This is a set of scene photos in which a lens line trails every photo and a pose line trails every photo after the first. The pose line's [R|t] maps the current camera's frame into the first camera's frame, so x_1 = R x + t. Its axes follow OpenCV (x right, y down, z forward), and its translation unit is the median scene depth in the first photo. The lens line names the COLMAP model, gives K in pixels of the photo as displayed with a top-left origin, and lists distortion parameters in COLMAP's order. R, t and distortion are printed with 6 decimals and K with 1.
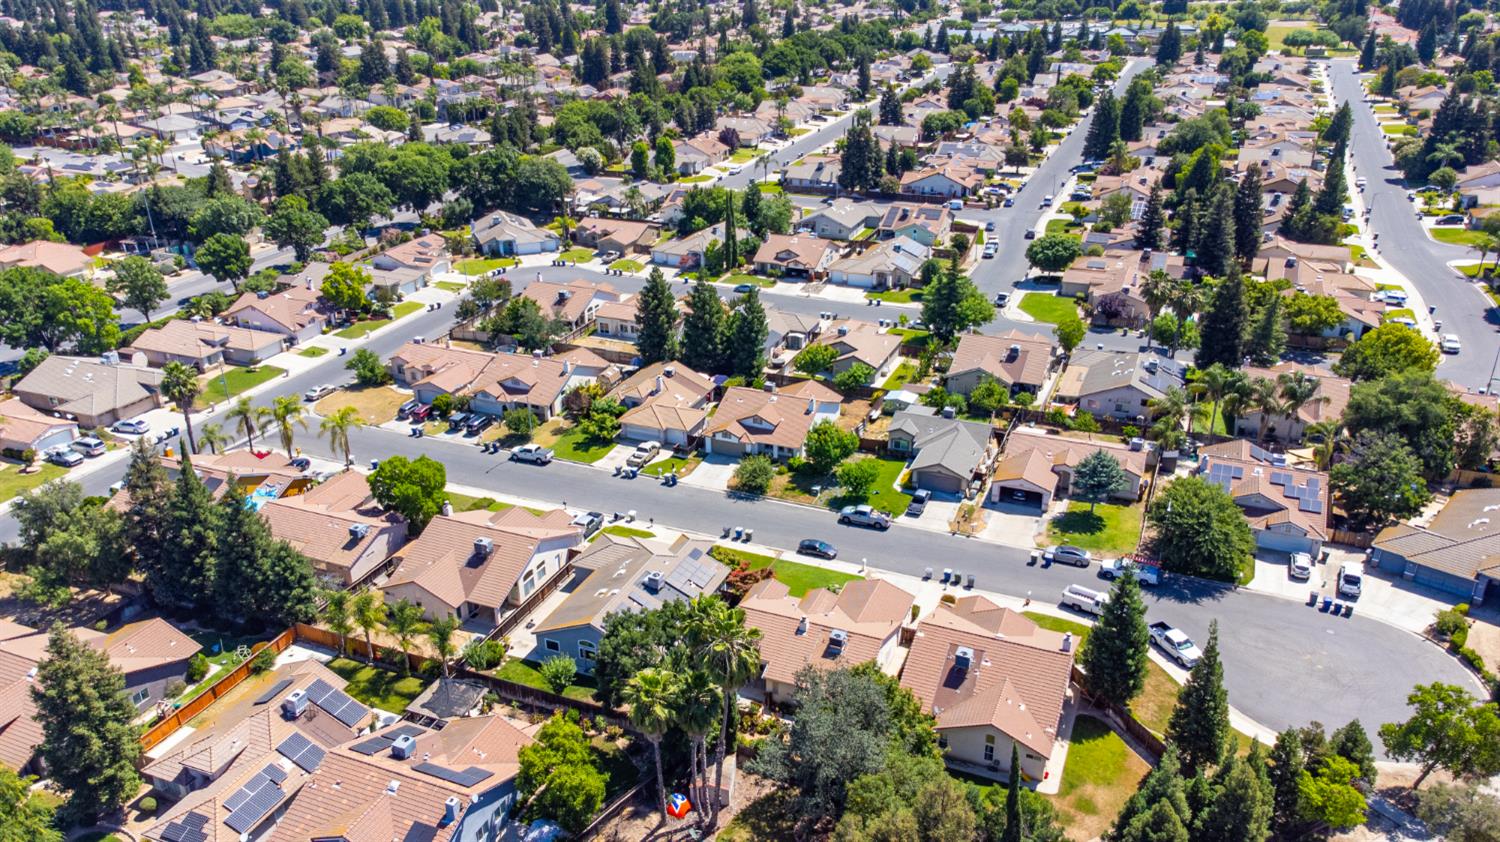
lens RADIAL K [[1115.6, 0, 744.2], [0, 1115.6, 423.3], [0, 0, 1]] dist [0.045272, 0.015547]
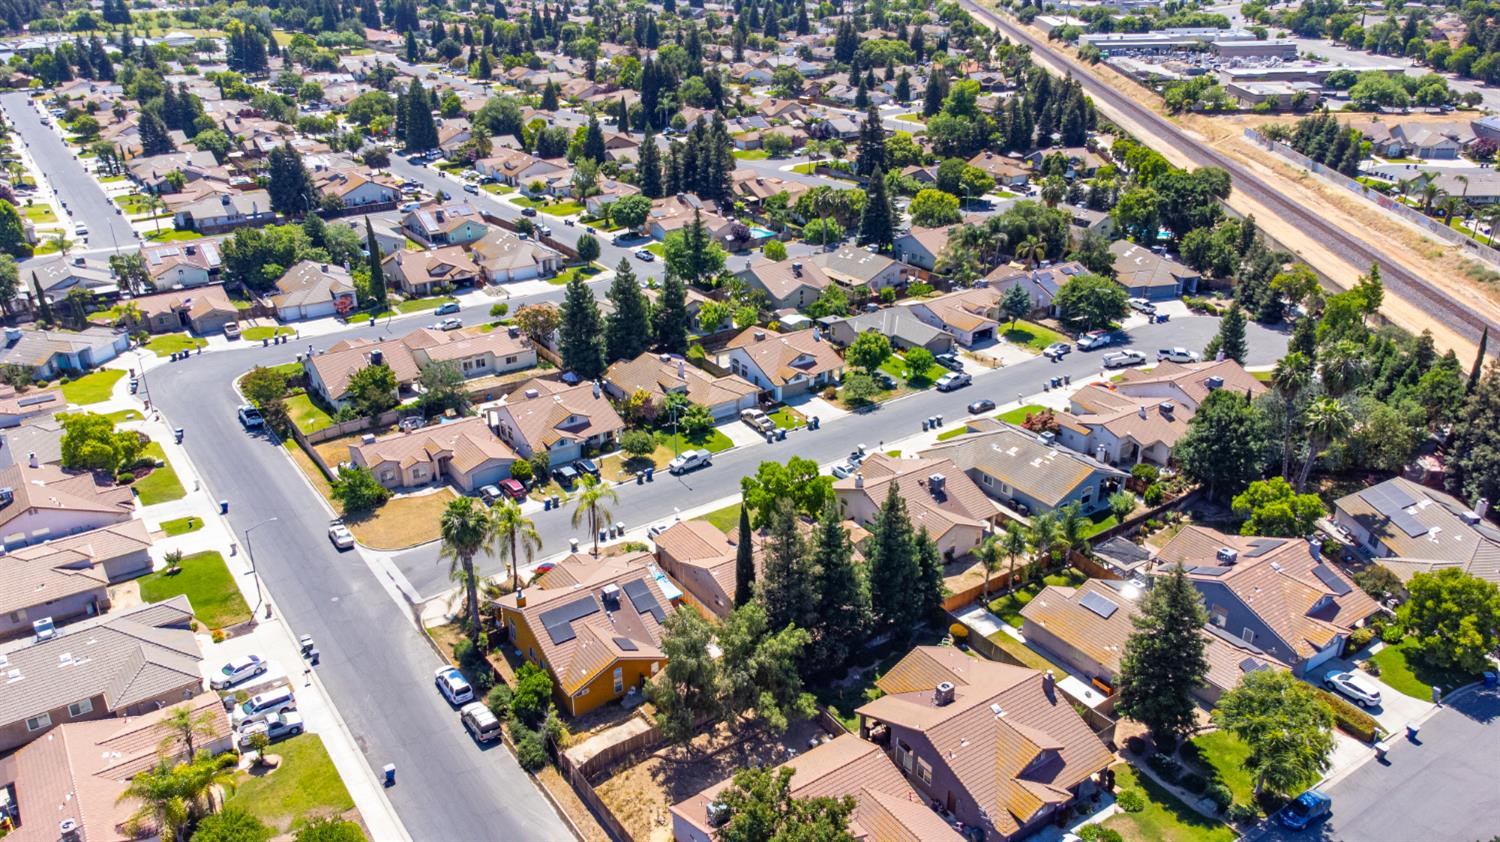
lens RADIAL K [[1115.6, 0, 746.6], [0, 1115.6, 417.5], [0, 0, 1]] dist [0.045272, 0.015547]
pose [[0.528143, -0.336478, 0.779645, -0.913759], [0.346440, 0.923636, 0.163938, -0.150808], [-0.775270, 0.183517, 0.604382, 0.367743]]
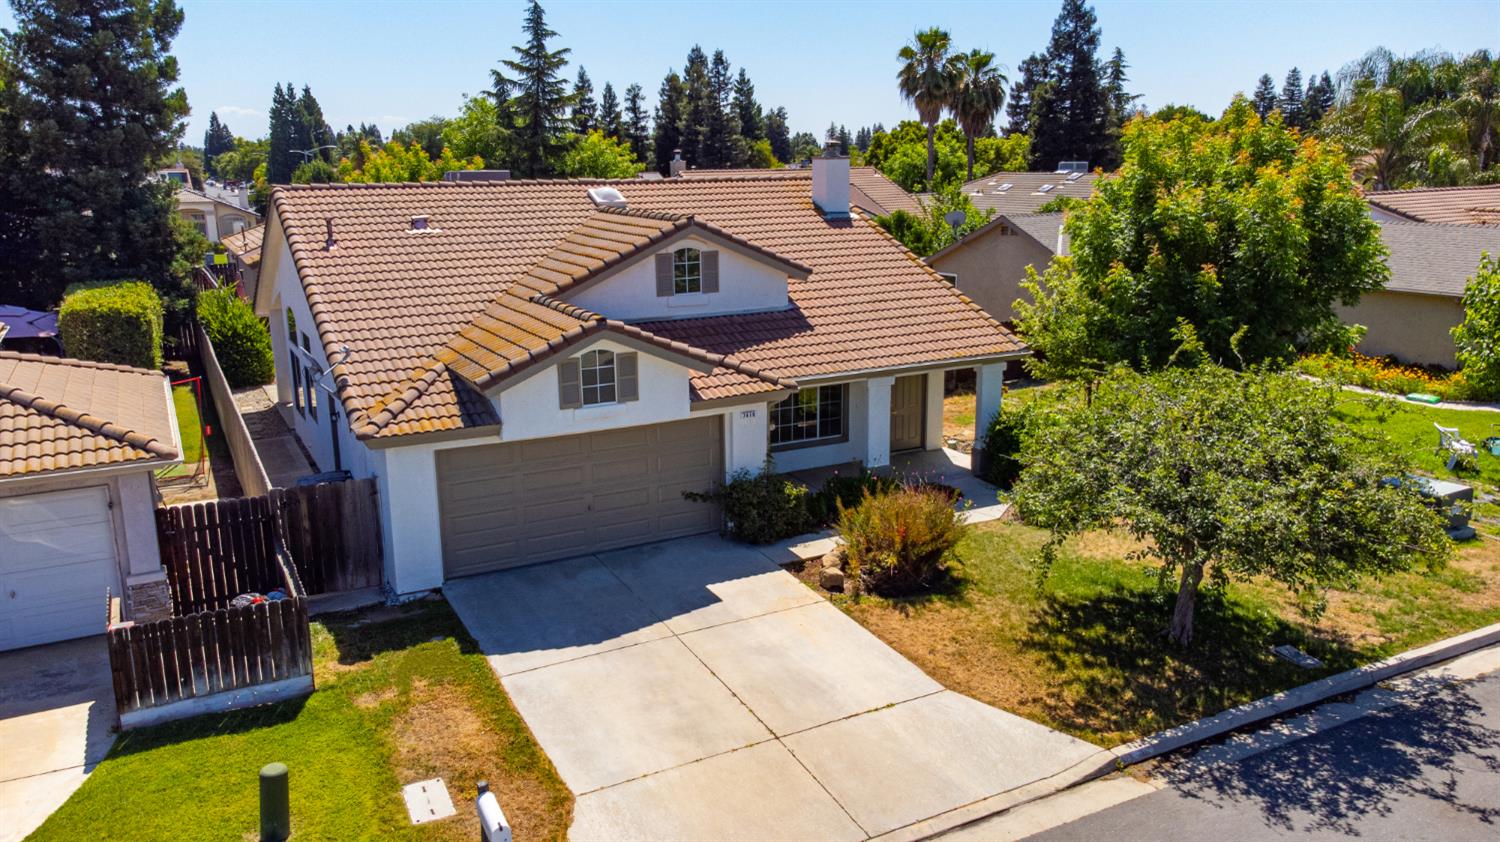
lens RADIAL K [[1115.6, 0, 741.6], [0, 1115.6, 415.9], [0, 0, 1]] dist [0.045272, 0.015547]
pose [[0.629758, -0.168841, 0.758220, -0.097362], [0.326072, 0.943391, -0.060753, 0.026644], [-0.705040, 0.285494, 0.649162, 0.898081]]
